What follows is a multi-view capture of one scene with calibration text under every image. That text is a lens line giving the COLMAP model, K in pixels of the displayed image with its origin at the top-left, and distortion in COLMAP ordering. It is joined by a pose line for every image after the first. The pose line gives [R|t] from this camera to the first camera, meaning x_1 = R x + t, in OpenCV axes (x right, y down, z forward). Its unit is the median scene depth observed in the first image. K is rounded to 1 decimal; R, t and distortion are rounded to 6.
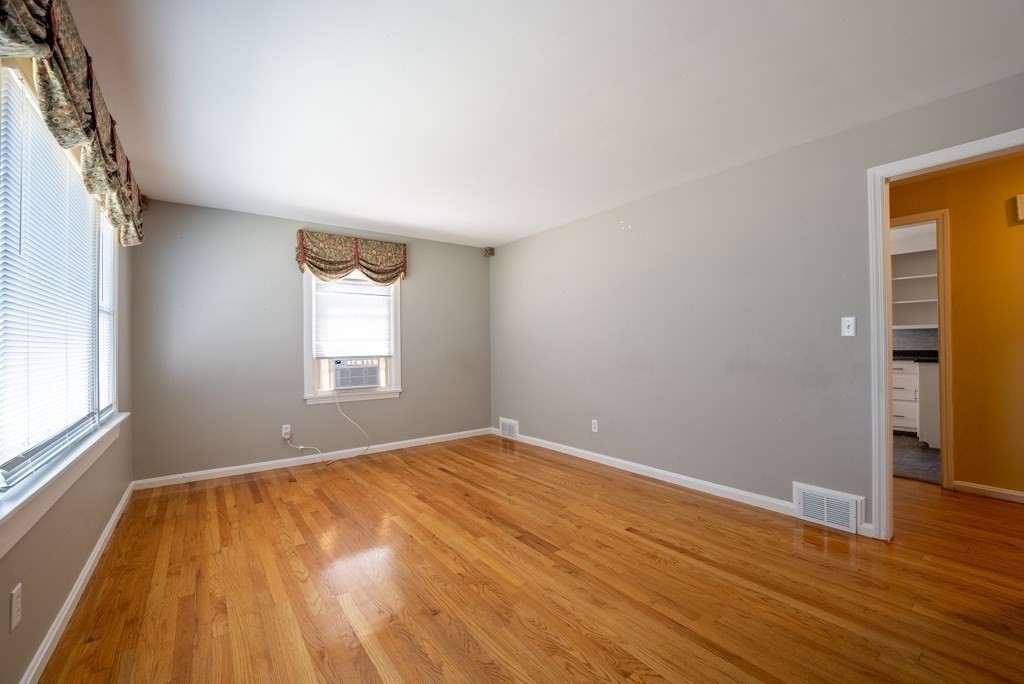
lens RADIAL K [[416.8, 0, 512.8], [0, 416.8, 343.3], [0, 0, 1]] dist [-0.025116, 0.001037]
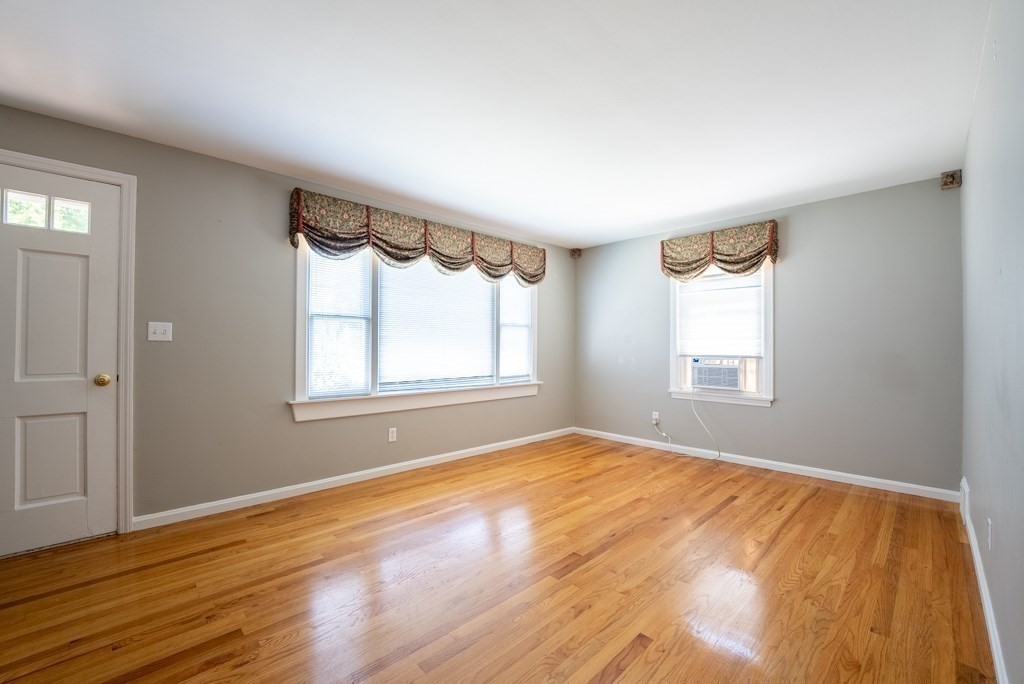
lens RADIAL K [[416.8, 0, 512.8], [0, 416.8, 343.3], [0, 0, 1]] dist [-0.025116, 0.001037]
pose [[0.121127, 0.006878, -0.992613, 0.562579], [0.002934, 0.999969, 0.007287, -0.005267], [0.992633, -0.003796, 0.121104, 0.464480]]
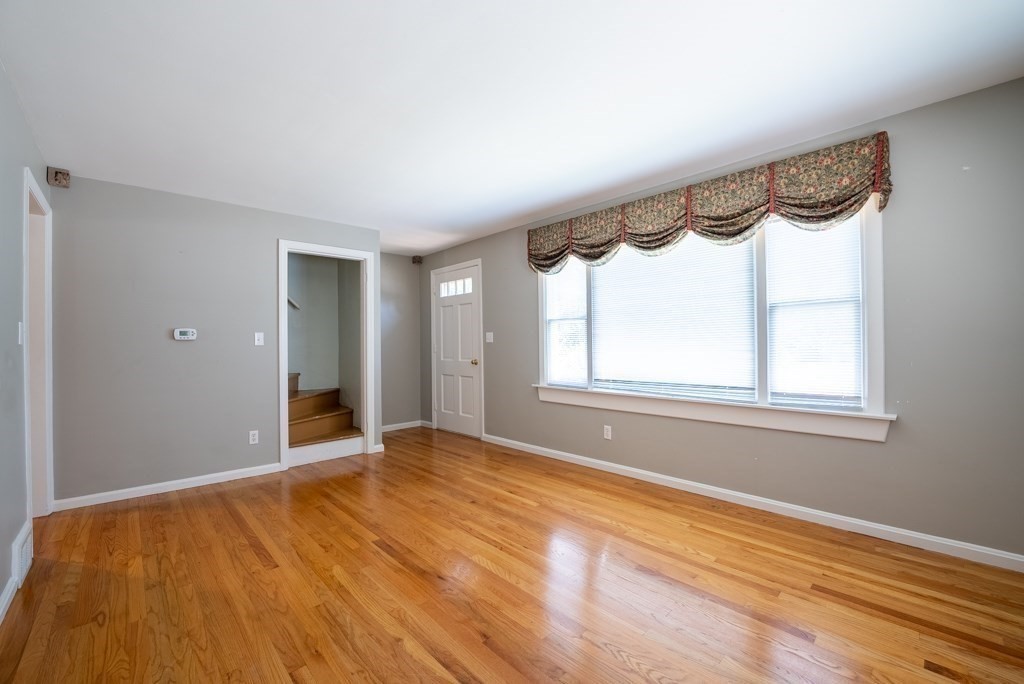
lens RADIAL K [[416.8, 0, 512.8], [0, 416.8, 343.3], [0, 0, 1]] dist [-0.025116, 0.001037]
pose [[-0.993227, 0.024666, -0.113539, -0.076822], [0.025875, 0.999623, -0.009190, 0.009149], [0.113270, -0.012065, -0.993491, 1.209079]]
